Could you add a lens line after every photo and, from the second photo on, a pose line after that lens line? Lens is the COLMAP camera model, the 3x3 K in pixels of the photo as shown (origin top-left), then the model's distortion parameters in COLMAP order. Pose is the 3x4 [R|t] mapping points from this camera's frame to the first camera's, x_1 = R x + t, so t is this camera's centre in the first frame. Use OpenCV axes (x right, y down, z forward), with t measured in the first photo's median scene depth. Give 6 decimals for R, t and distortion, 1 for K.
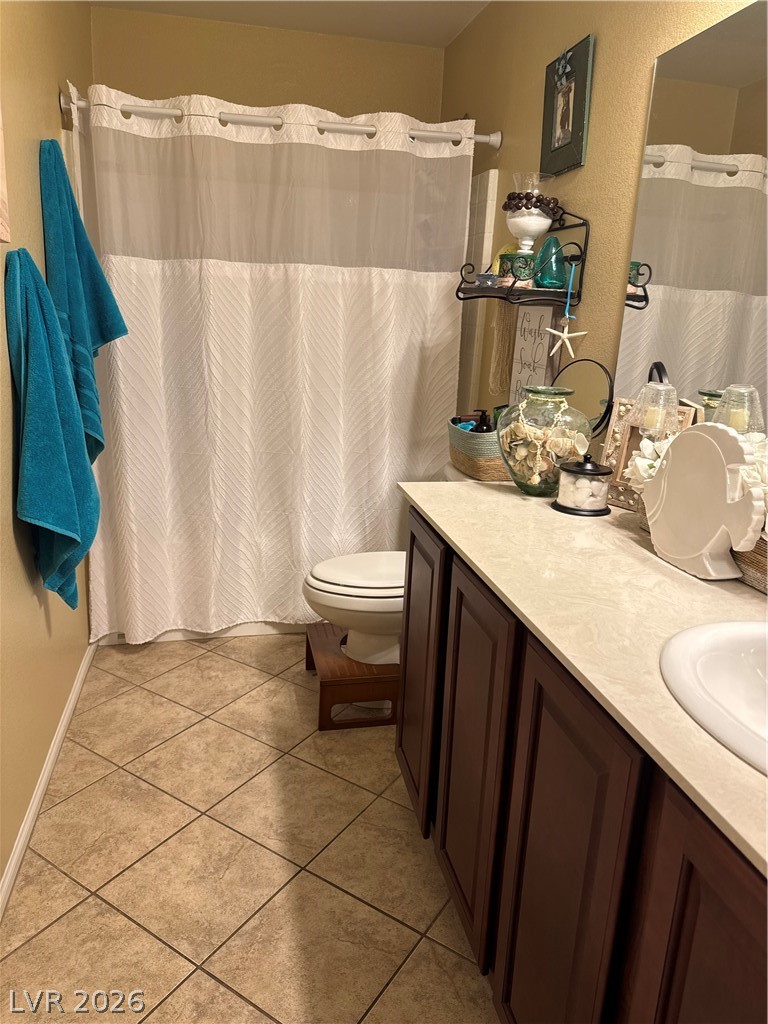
lens RADIAL K [[721.5, 0, 380.6], [0, 721.5, 510.2], [0, 0, 1]] dist [0.043583, -0.050031]
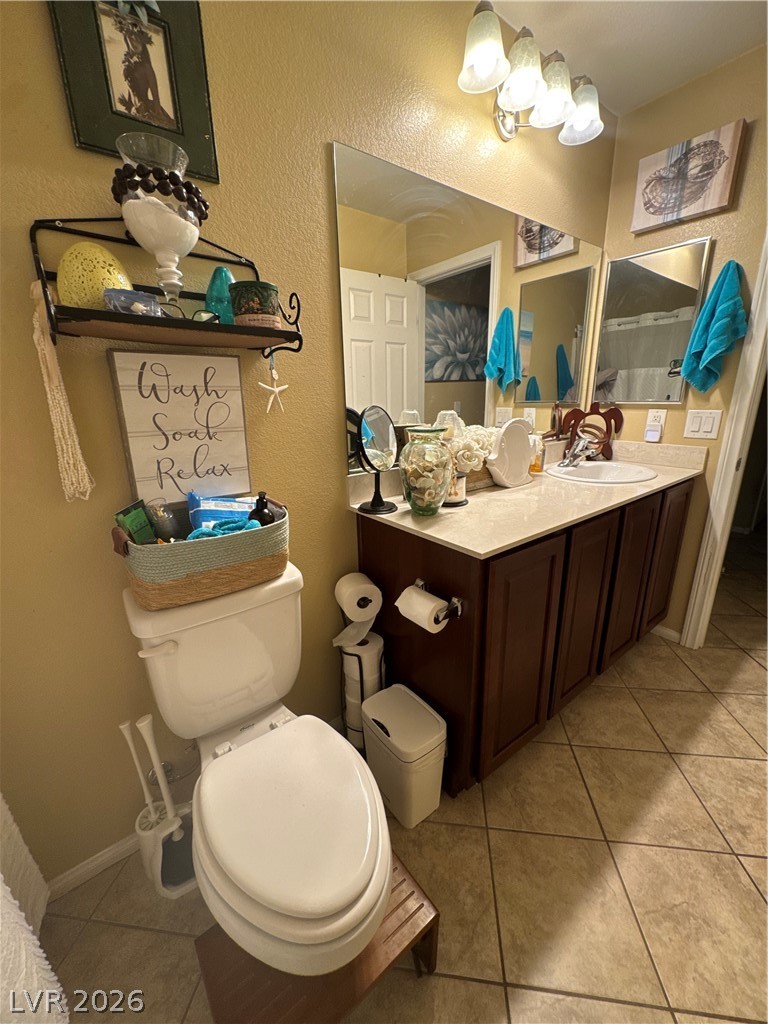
lens RADIAL K [[405.9, 0, 383.4], [0, 405.9, 515.9], [0, 0, 1]] dist [-0.007515, 0.001589]
pose [[-0.434166, -0.288566, 0.853363, -0.343093], [0.243835, 0.874297, 0.419701, -0.323437], [-0.867205, 0.390300, -0.309228, 1.257565]]
